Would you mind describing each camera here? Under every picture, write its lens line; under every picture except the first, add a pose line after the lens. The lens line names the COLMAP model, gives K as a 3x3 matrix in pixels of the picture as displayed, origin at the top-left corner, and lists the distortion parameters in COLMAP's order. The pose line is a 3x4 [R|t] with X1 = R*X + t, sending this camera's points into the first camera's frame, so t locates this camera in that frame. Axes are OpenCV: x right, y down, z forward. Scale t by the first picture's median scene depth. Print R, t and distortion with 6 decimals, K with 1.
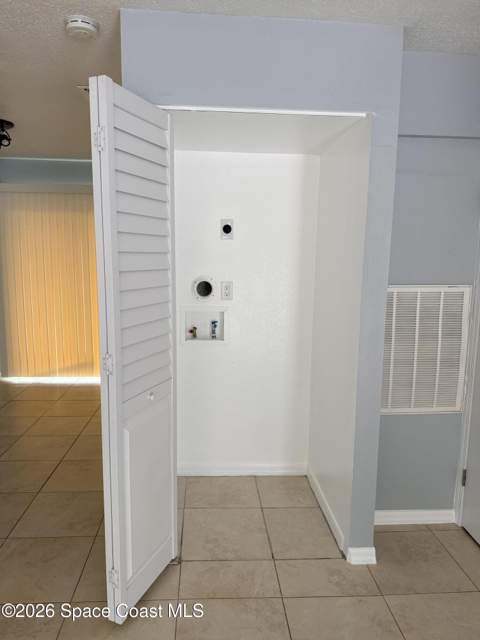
lens RADIAL K [[449.0, 0, 240.0], [0, 449.0, 320.0], [0, 0, 1]] dist [-0.005009, -0.002086]
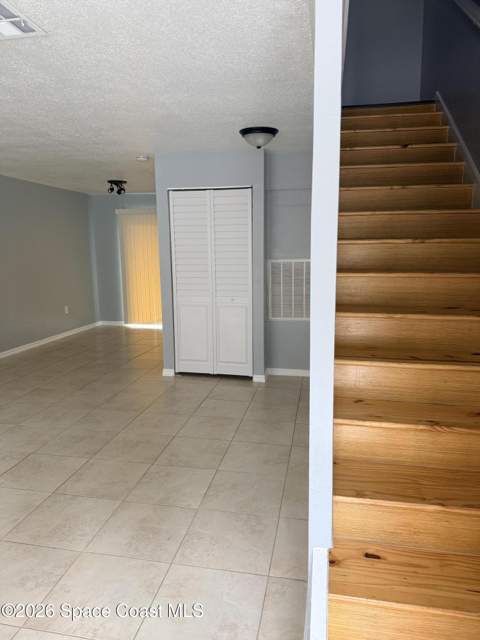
lens RADIAL K [[449.0, 0, 240.0], [0, 449.0, 320.0], [0, 0, 1]] dist [-0.005009, -0.002086]
pose [[0.965678, 0.016848, -0.259196, 0.490714], [-0.011777, 0.999708, 0.021104, 0.118790], [0.259476, -0.017327, 0.965594, -0.773566]]
